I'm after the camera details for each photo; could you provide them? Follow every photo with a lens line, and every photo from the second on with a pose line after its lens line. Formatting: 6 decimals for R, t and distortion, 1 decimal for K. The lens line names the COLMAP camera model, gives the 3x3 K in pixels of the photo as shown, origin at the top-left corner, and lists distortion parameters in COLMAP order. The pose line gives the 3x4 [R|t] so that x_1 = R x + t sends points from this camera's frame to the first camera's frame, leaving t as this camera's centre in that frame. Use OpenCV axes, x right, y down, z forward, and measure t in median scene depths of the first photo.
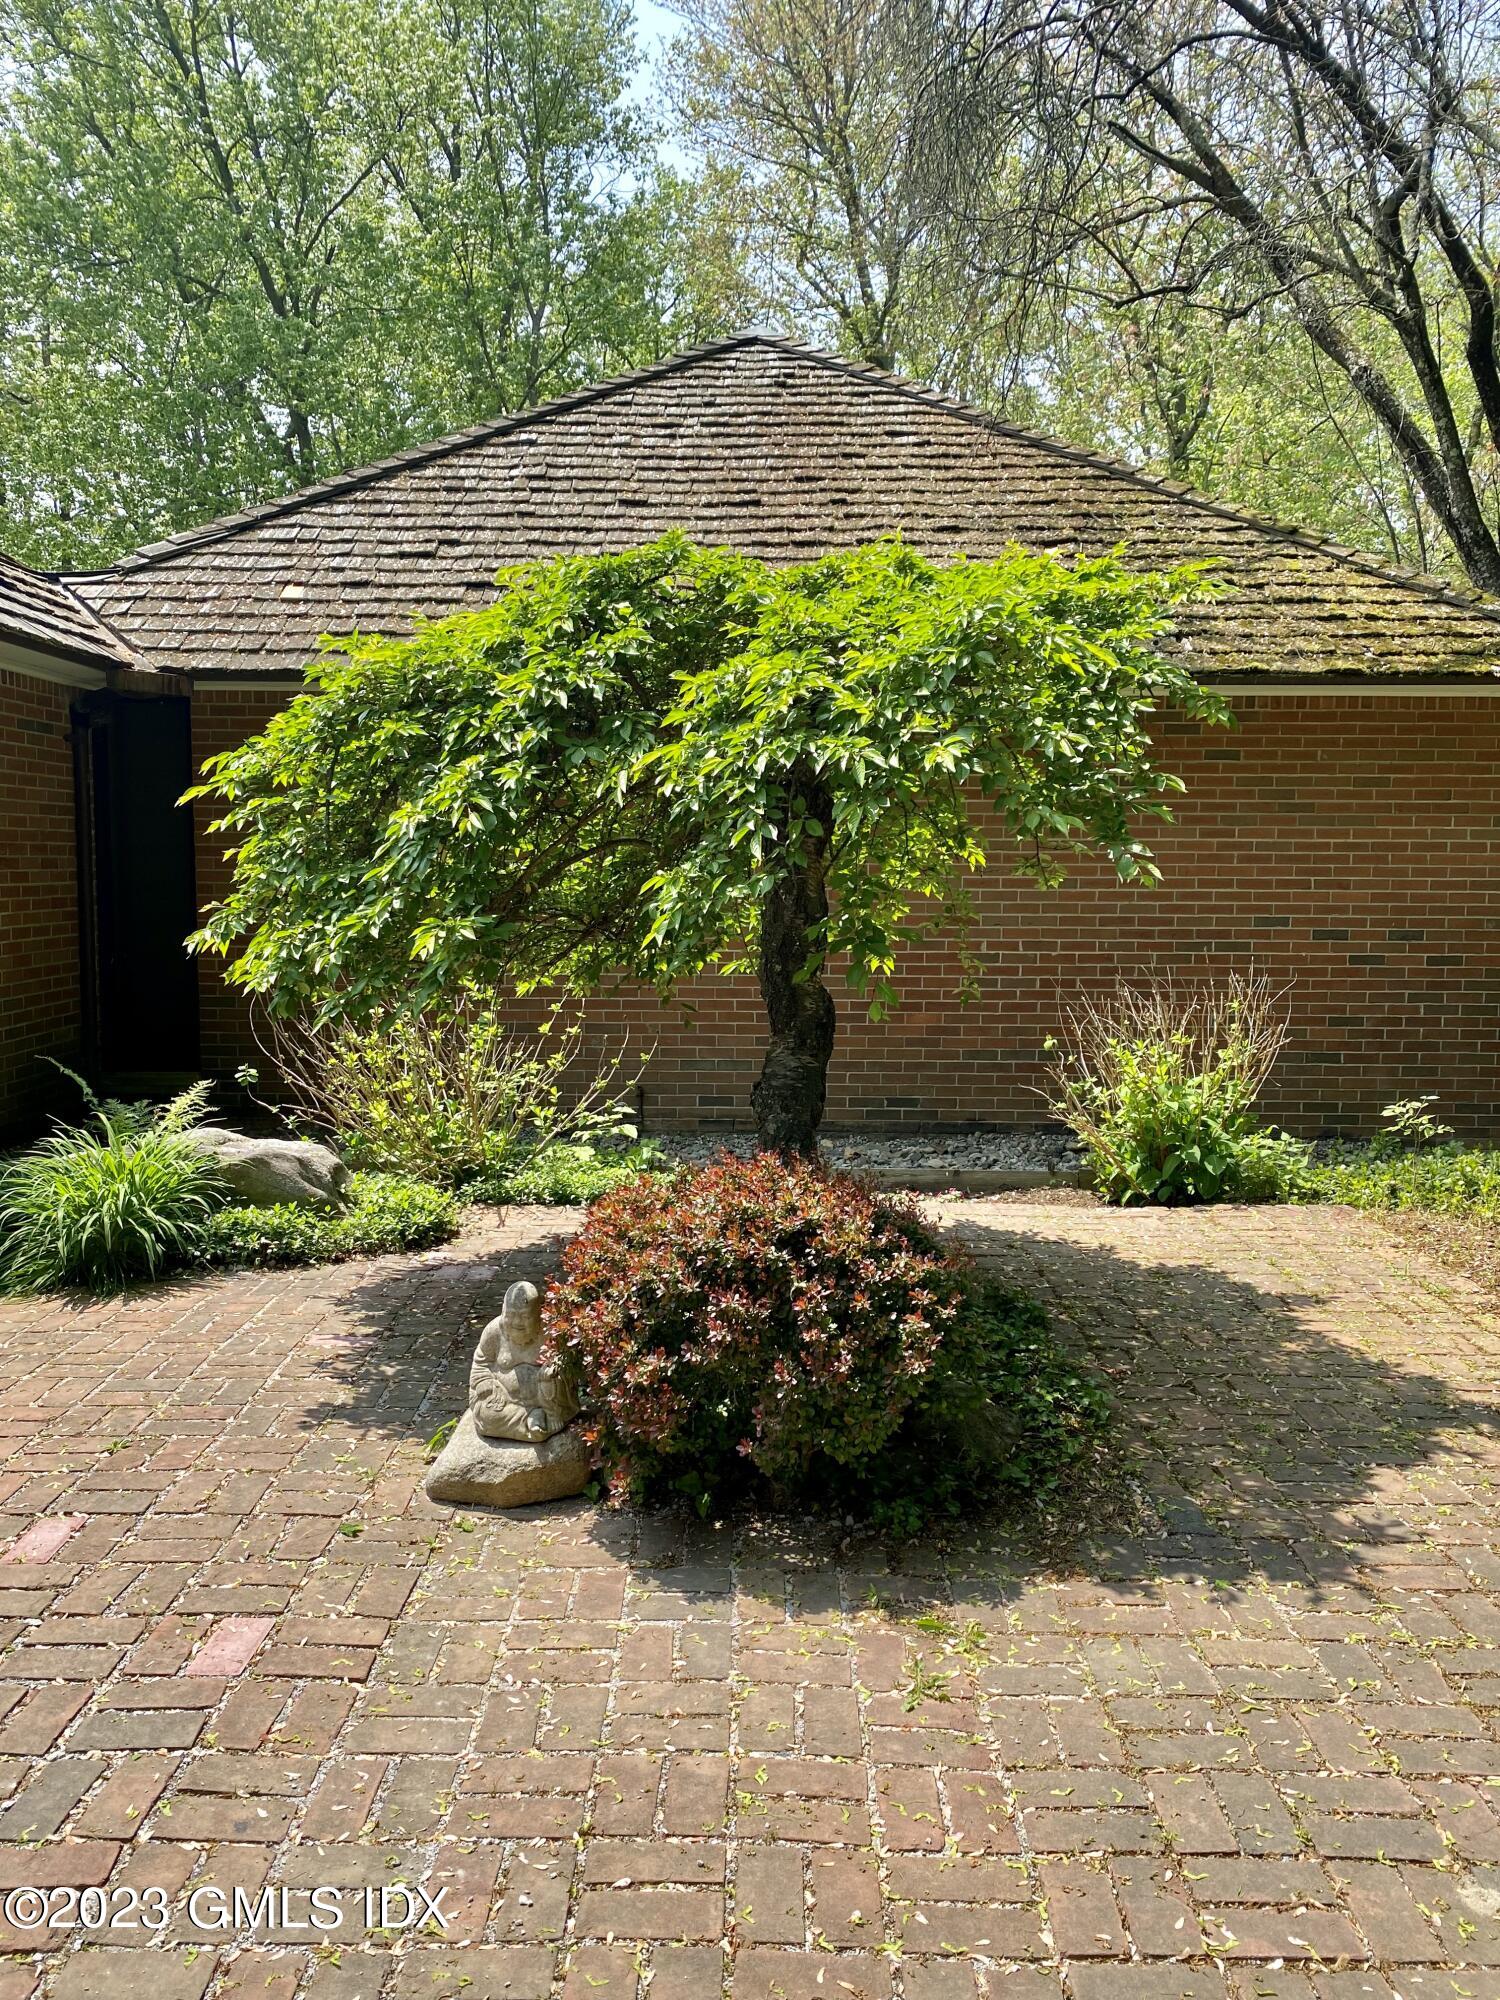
lens RADIAL K [[1530.0, 0, 750.0], [0, 1530.0, 1000.0], [0, 0, 1]] dist [0.072179, -0.136046]
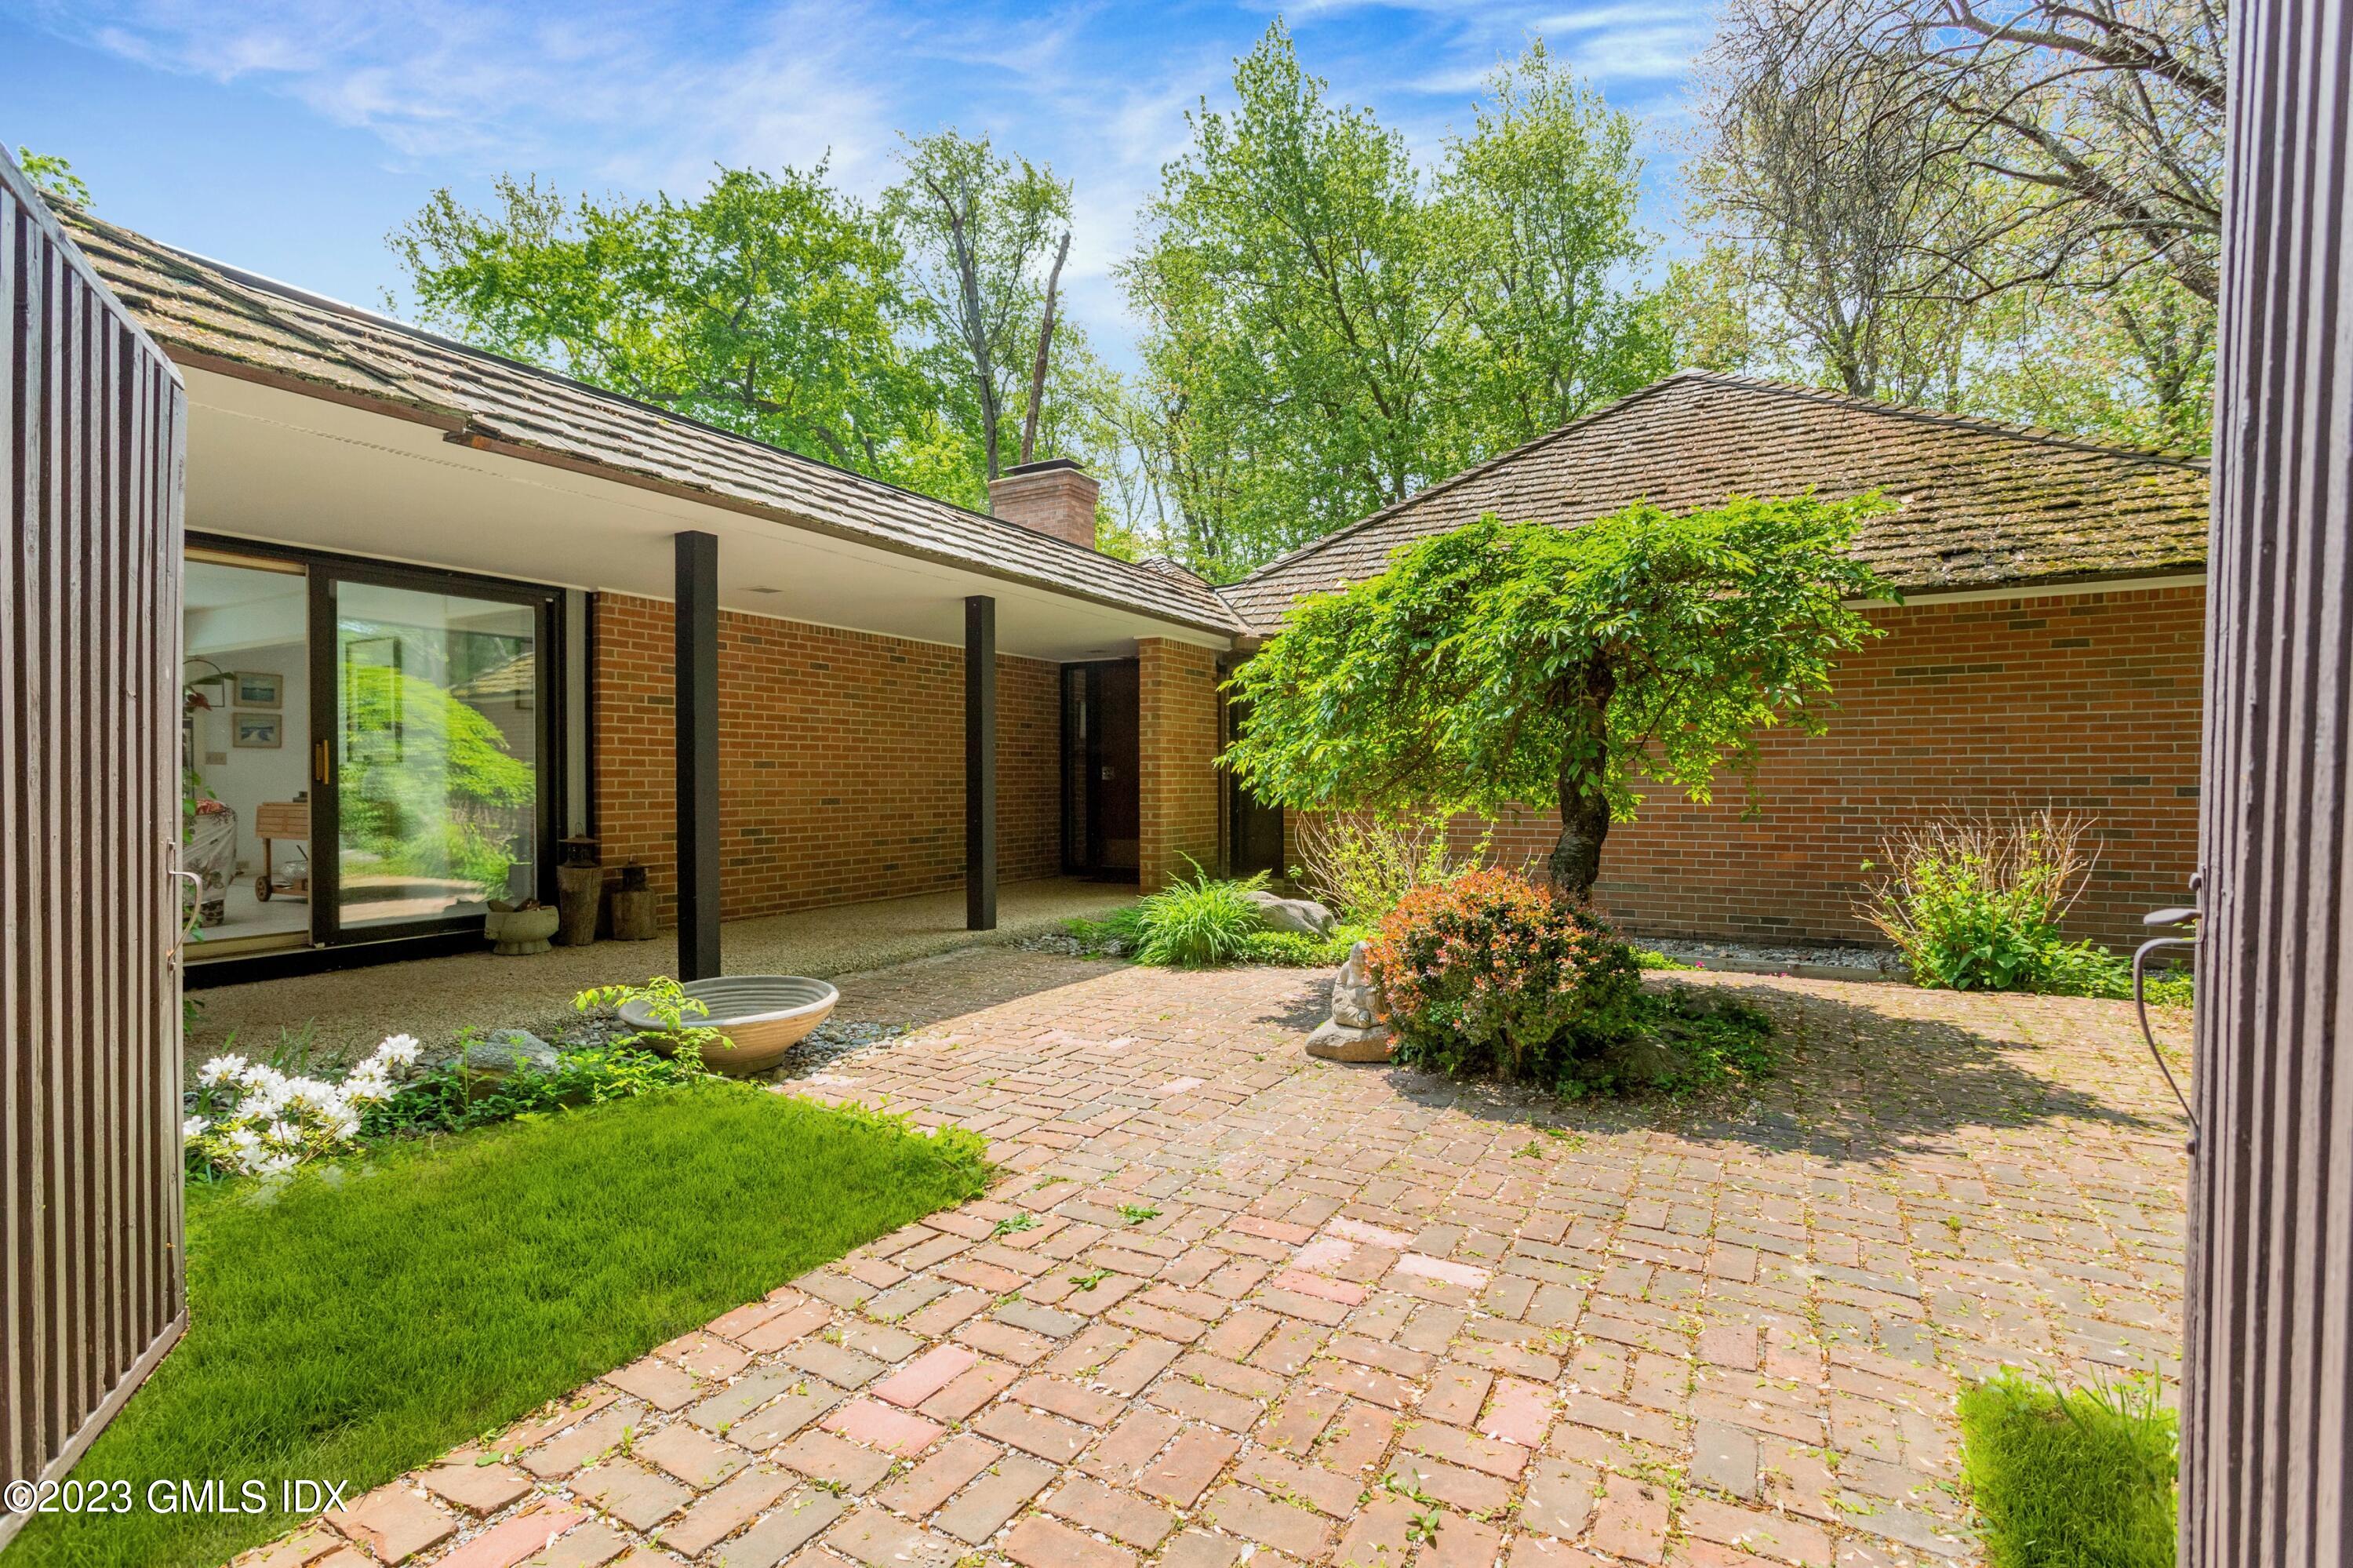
lens RADIAL K [[1087.4, 0, 1163.8], [0, 1087.4, 785.2], [0, 0, 1]] dist [0.000844, 0.012648]
pose [[0.876061, -0.003513, -0.482187, 0.130787], [-0.036032, 0.996701, -0.072726, 0.053737], [0.480852, 0.081086, 0.873044, -0.110248]]
